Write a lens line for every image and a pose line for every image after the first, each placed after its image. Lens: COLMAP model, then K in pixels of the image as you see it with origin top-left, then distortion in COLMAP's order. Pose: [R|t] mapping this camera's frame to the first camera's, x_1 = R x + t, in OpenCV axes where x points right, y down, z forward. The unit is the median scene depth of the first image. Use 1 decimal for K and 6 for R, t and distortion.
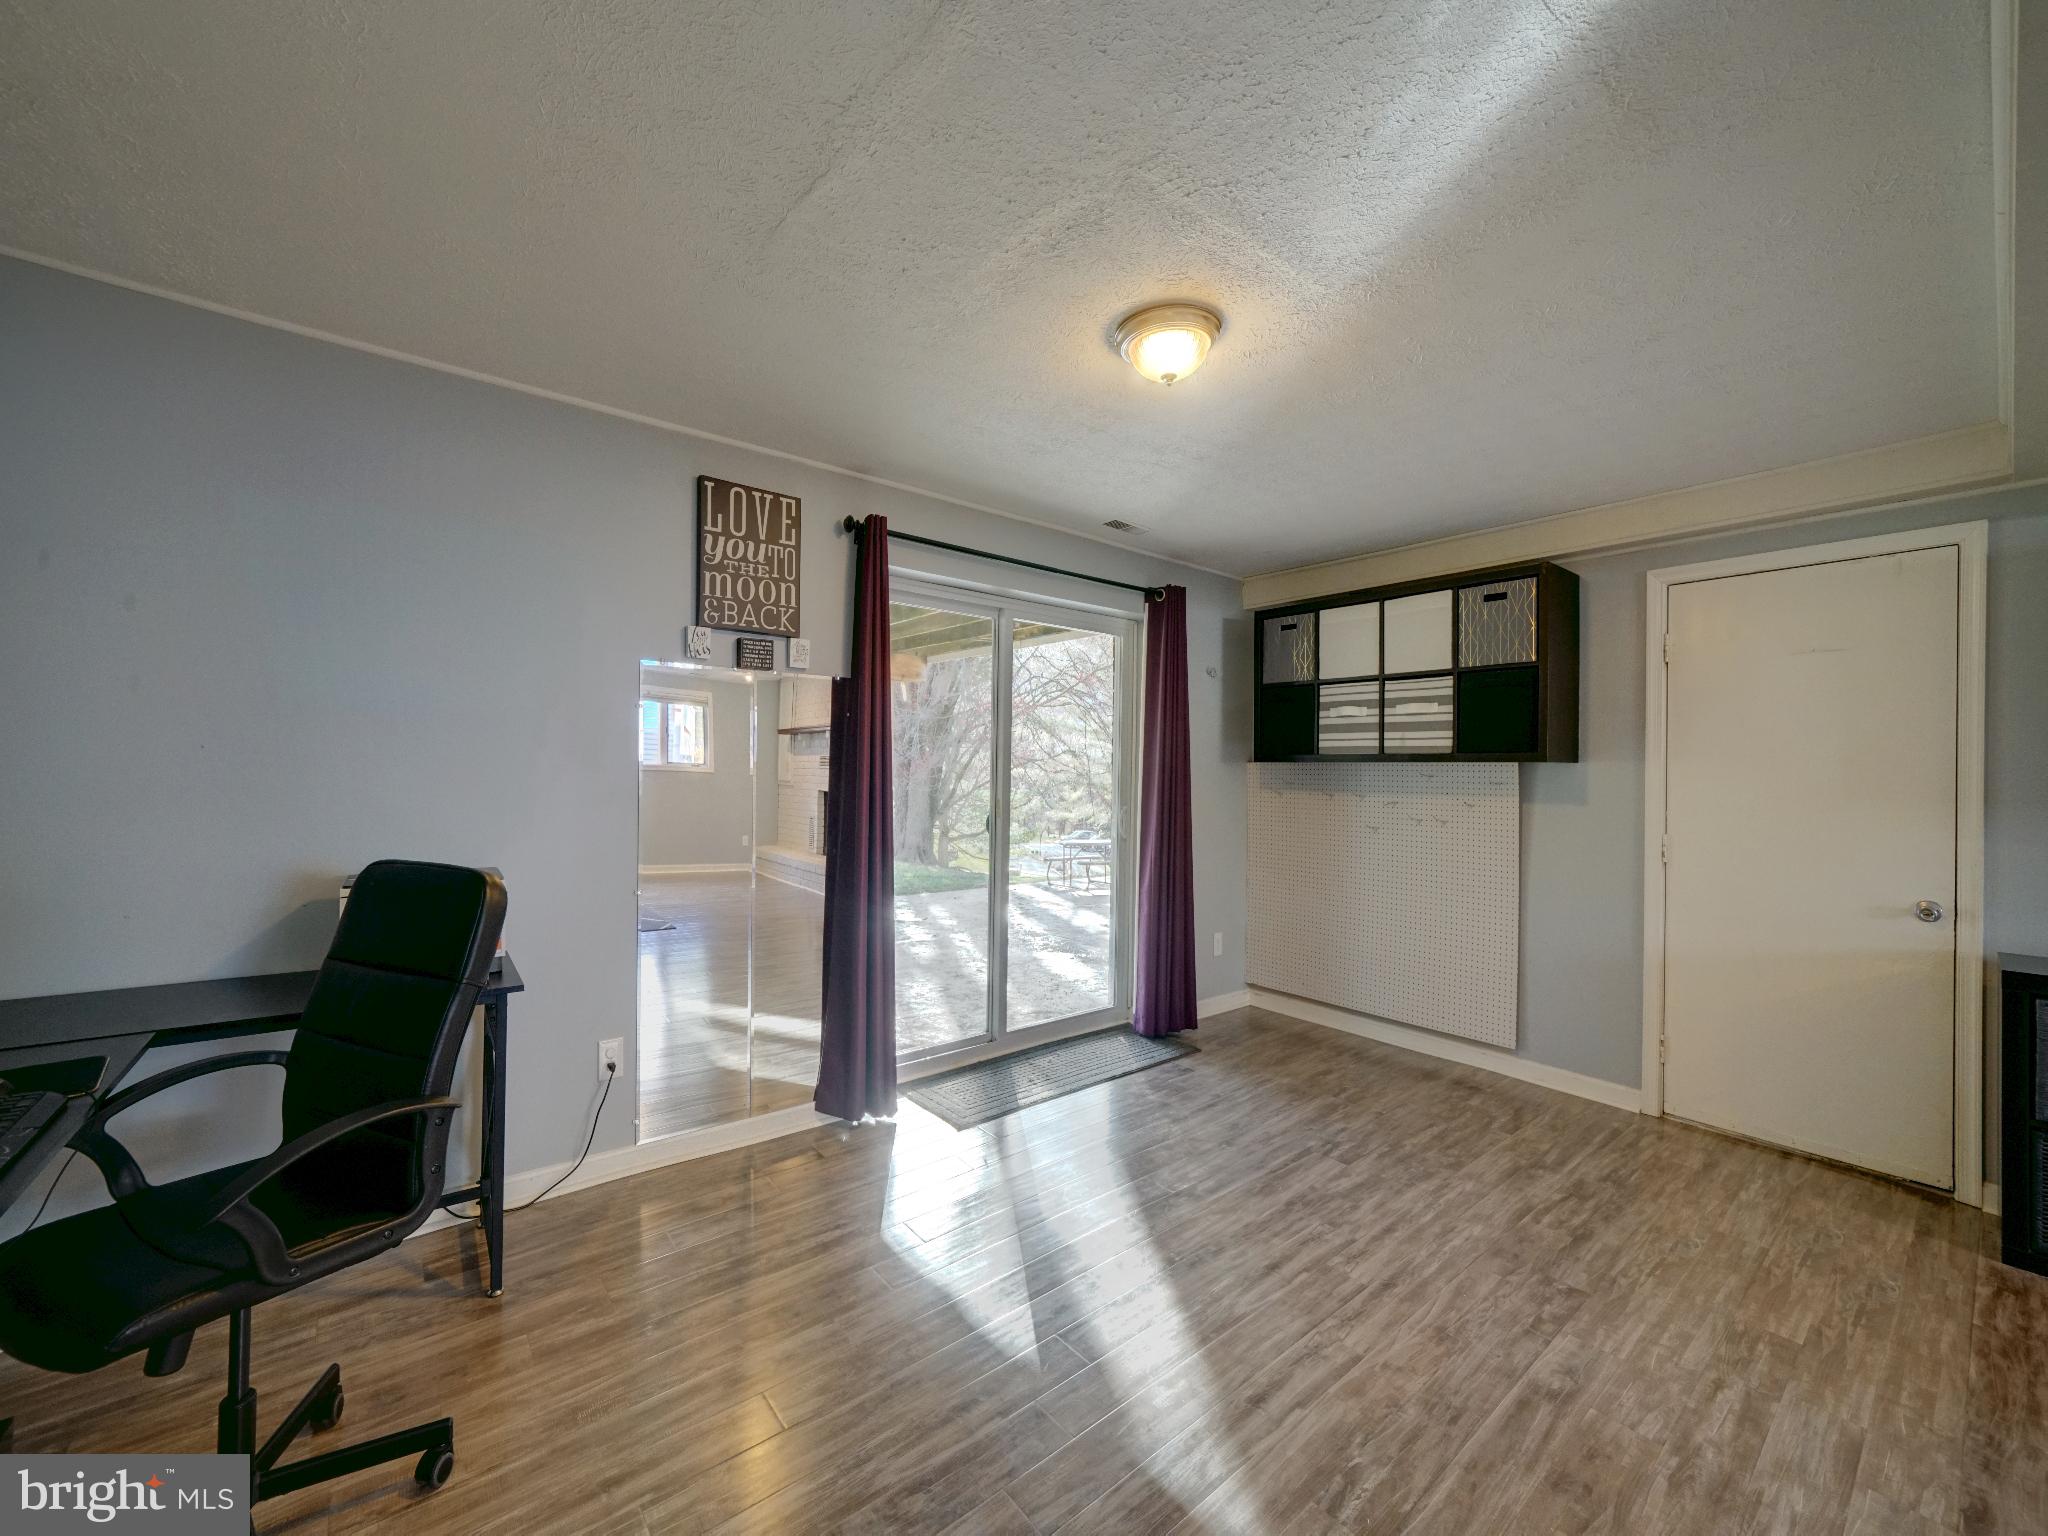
lens RADIAL K [[810.4, 0, 1012.8], [0, 810.4, 763.2], [0, 0, 1]] dist [-0.004942, 0.001767]
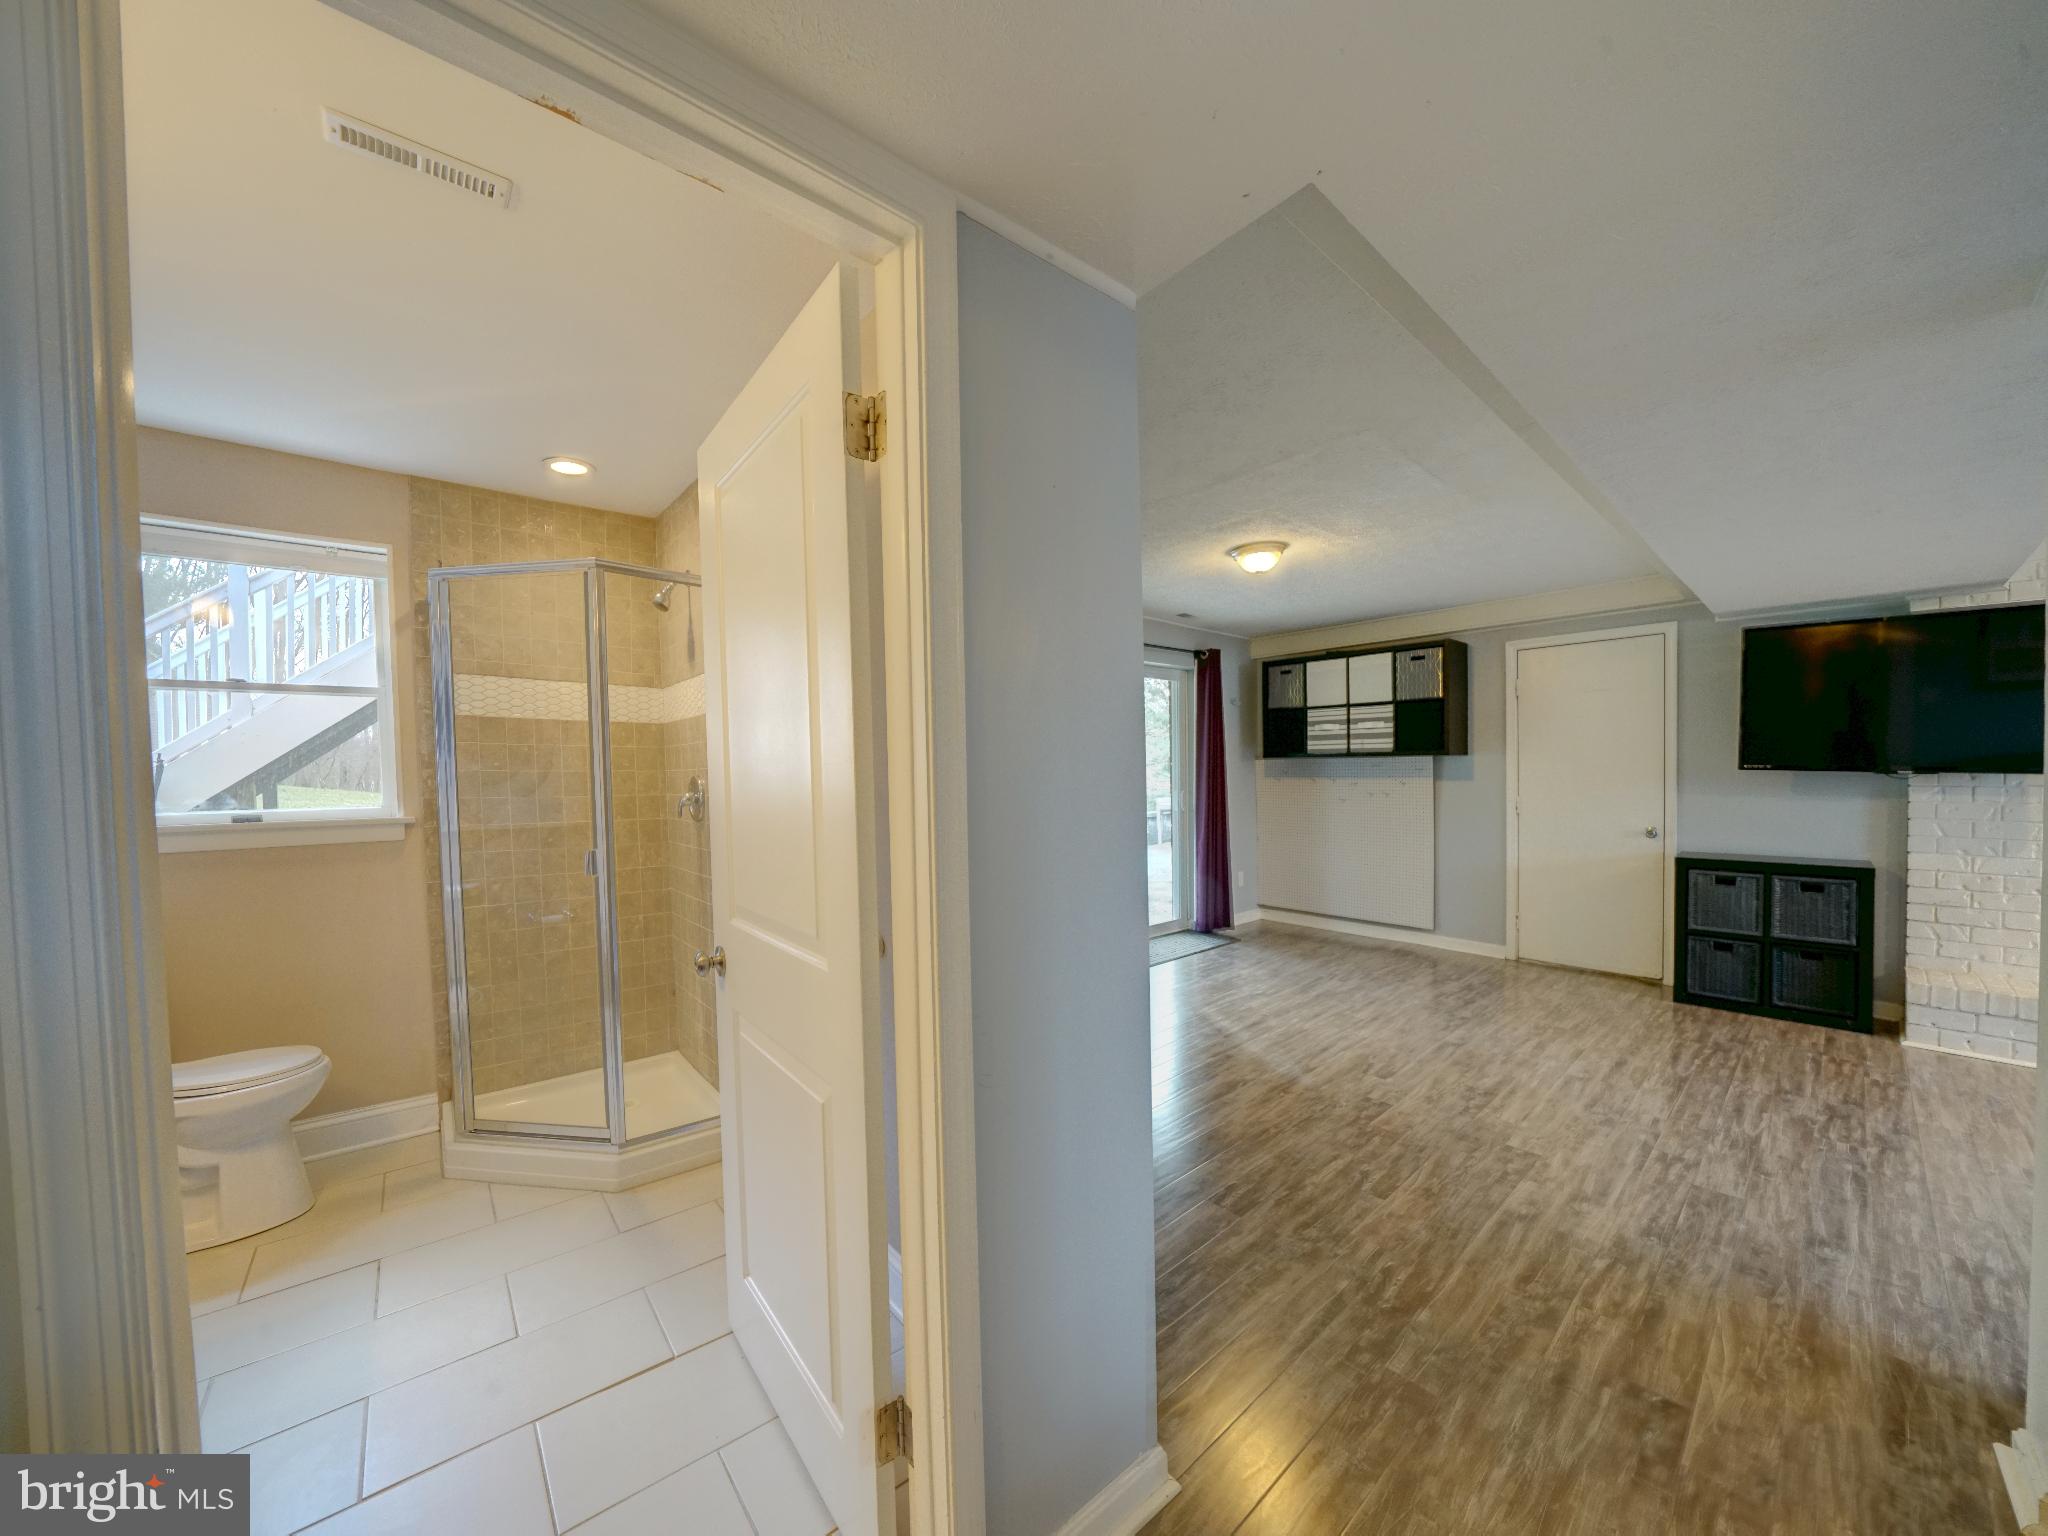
lens RADIAL K [[714.3, 0, 979.0], [0, 714.3, 784.8], [0, 0, 1]] dist [-0.025235, 0.002059]
pose [[0.999613, -0.027806, 0.000236, -0.374529], [0.027782, 0.999031, 0.034131, -0.021300], [-0.001185, -0.034111, 0.999417, -0.550928]]
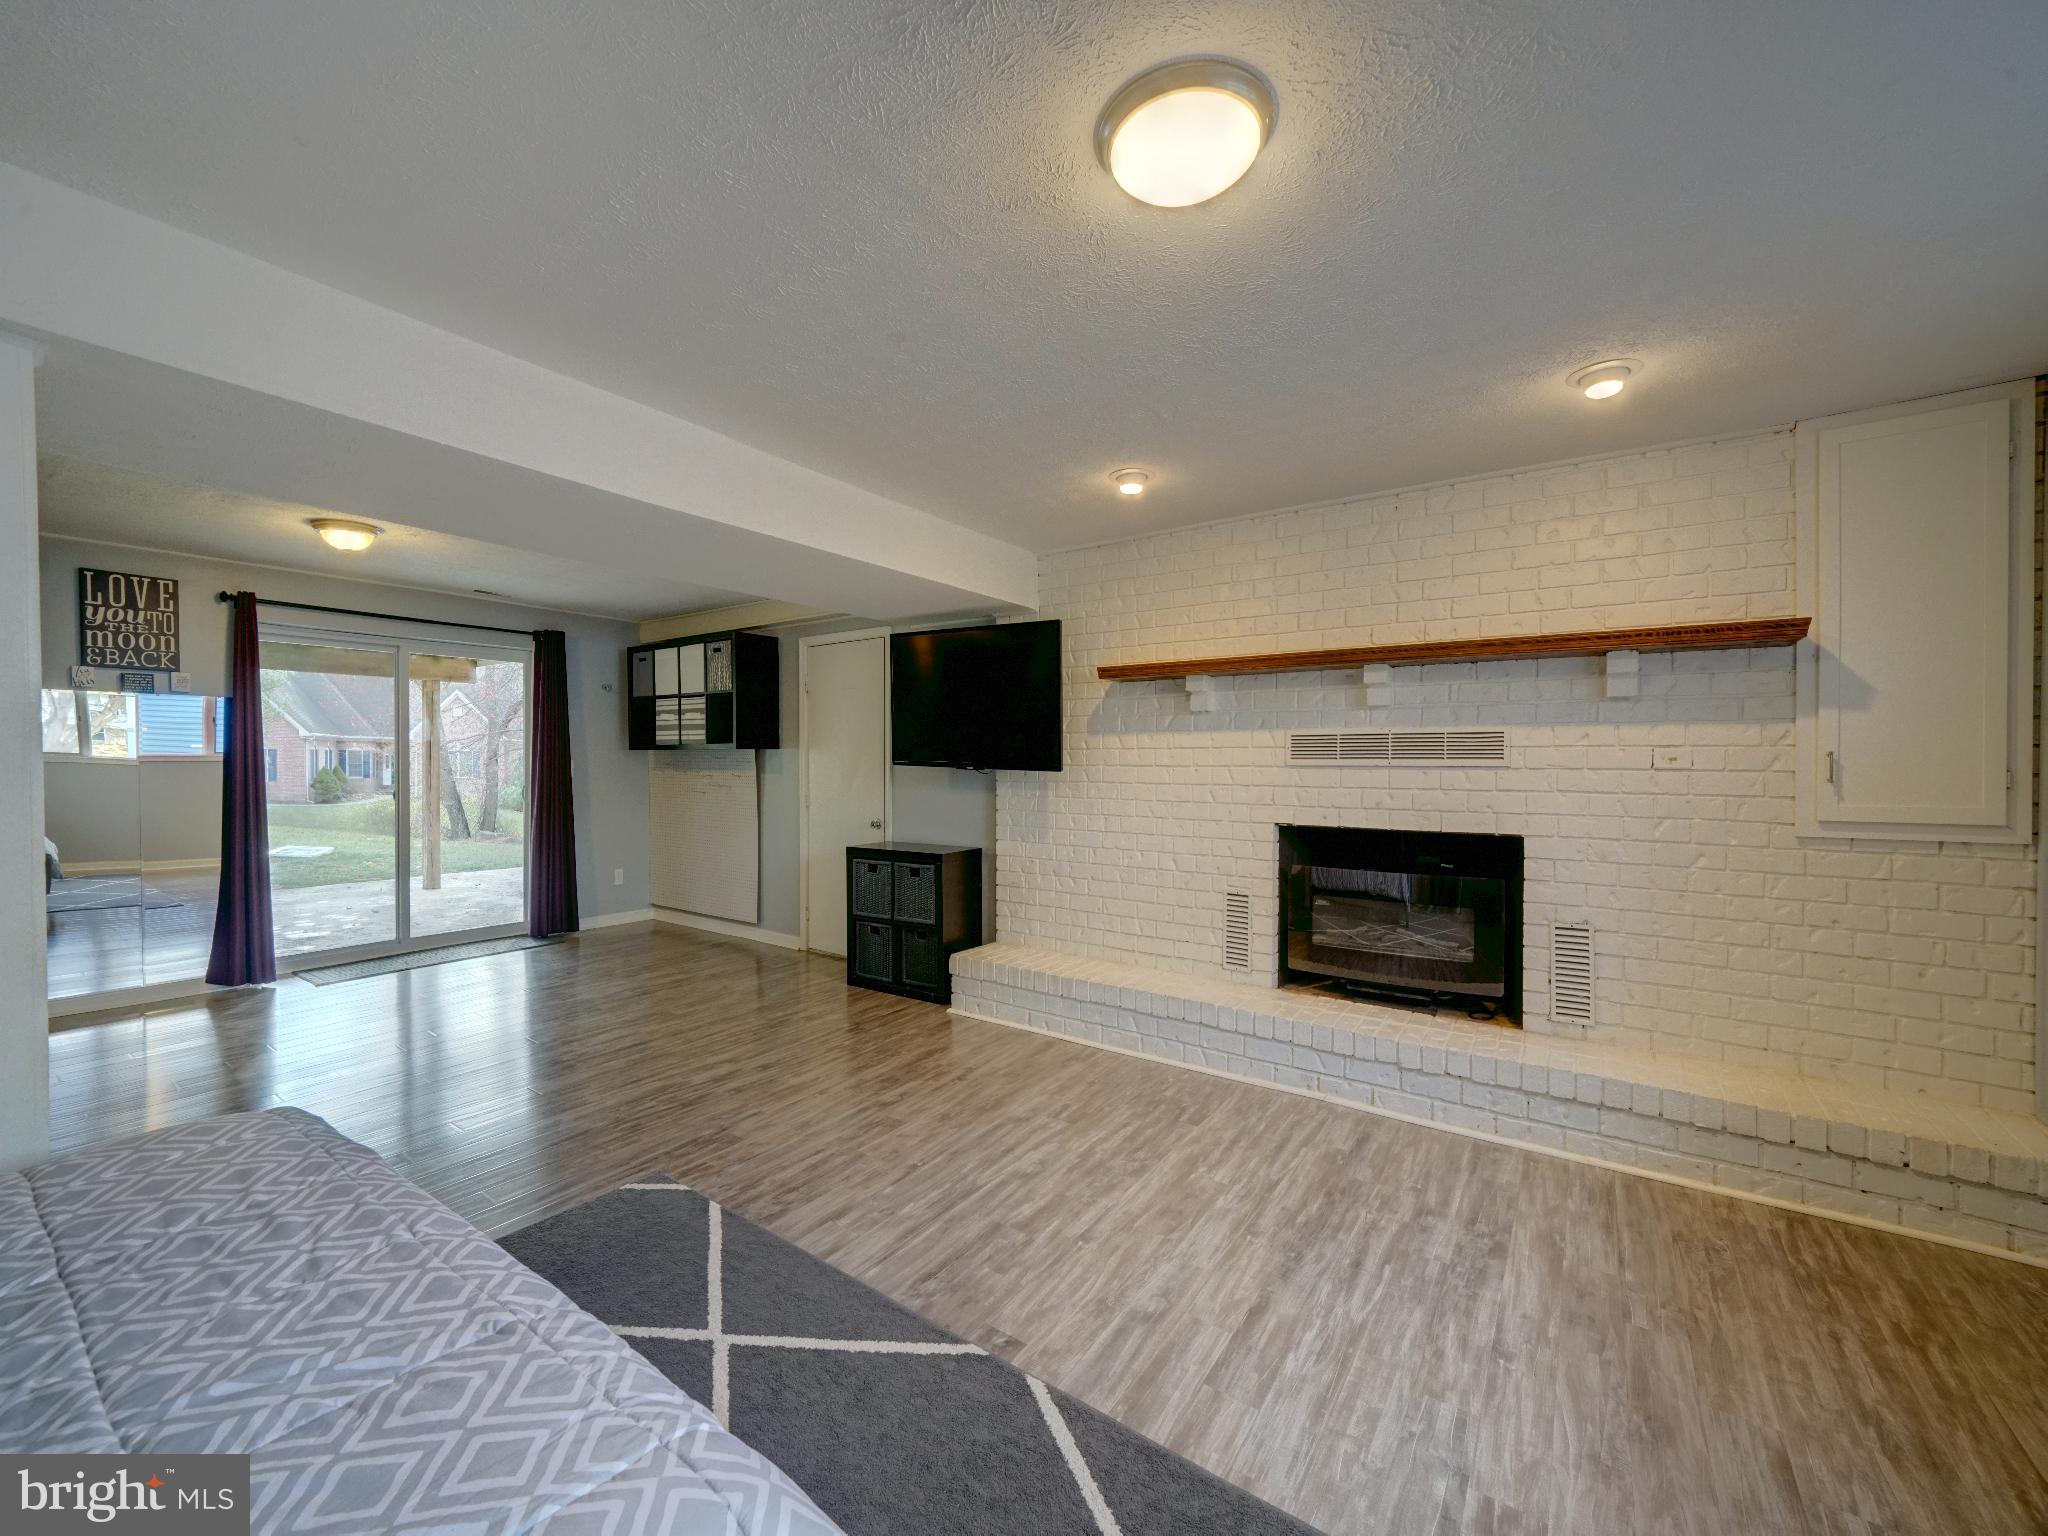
lens RADIAL K [[810.4, 0, 1005.9], [0, 810.4, 766.9], [0, 0, 1]] dist [-0.004942, 0.001767]
pose [[0.964141, -0.015240, 0.264951, 0.842025], [0.009637, 0.999702, 0.022432, 0.004152], [-0.265214, -0.019074, 0.964001, -0.892454]]
